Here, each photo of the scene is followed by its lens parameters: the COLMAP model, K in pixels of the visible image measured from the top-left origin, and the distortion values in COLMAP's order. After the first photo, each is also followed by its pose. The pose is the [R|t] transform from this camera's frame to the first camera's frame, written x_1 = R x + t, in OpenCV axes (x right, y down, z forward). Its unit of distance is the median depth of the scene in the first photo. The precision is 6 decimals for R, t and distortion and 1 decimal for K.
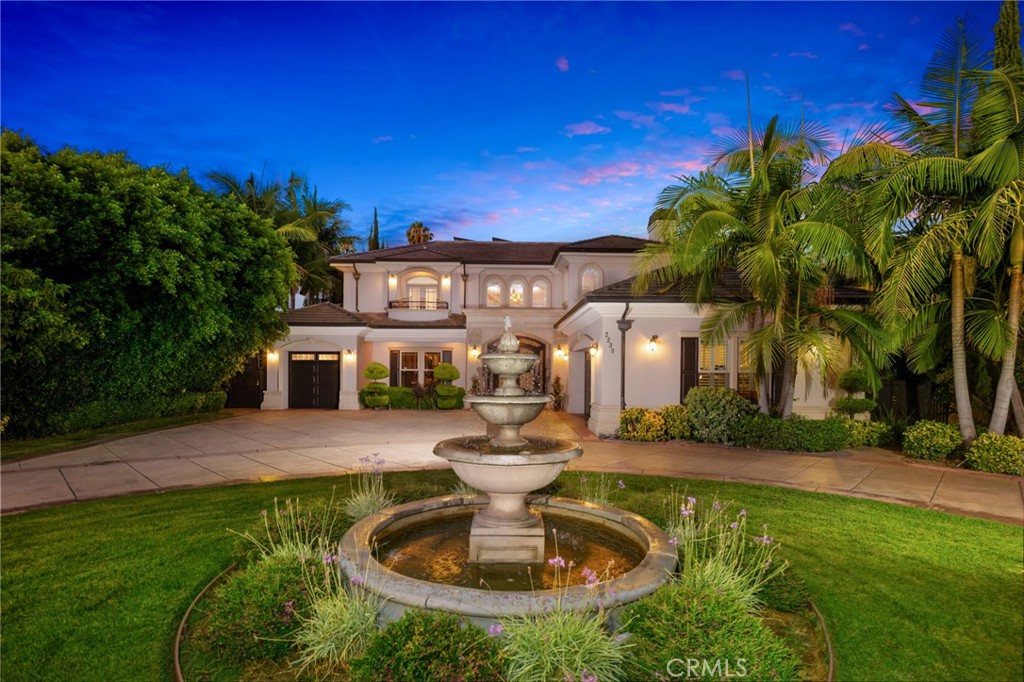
lens RADIAL K [[506.4, 0, 512.0], [0, 506.4, 341.0], [0, 0, 1]] dist [-0.000432, -0.000299]
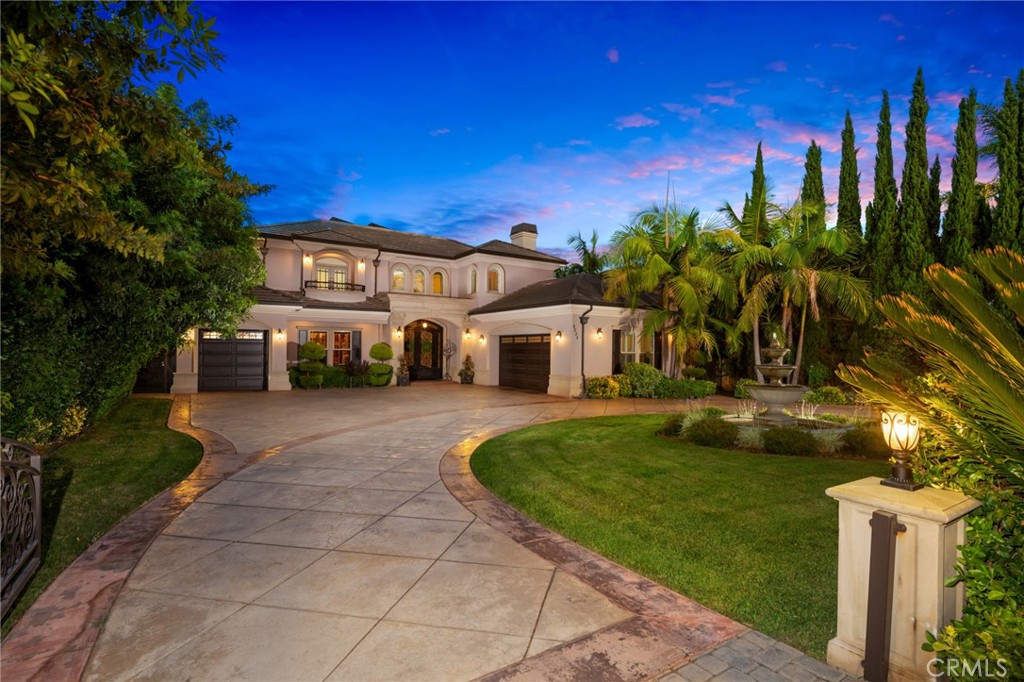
lens RADIAL K [[506.4, 0, 512.0], [0, 506.4, 341.0], [0, 0, 1]] dist [-0.000432, -0.000299]
pose [[0.845006, 0.008405, 0.534690, -0.767573], [-0.035173, 0.998585, 0.039889, -0.025040], [-0.533598, -0.052513, 0.844106, -0.115207]]
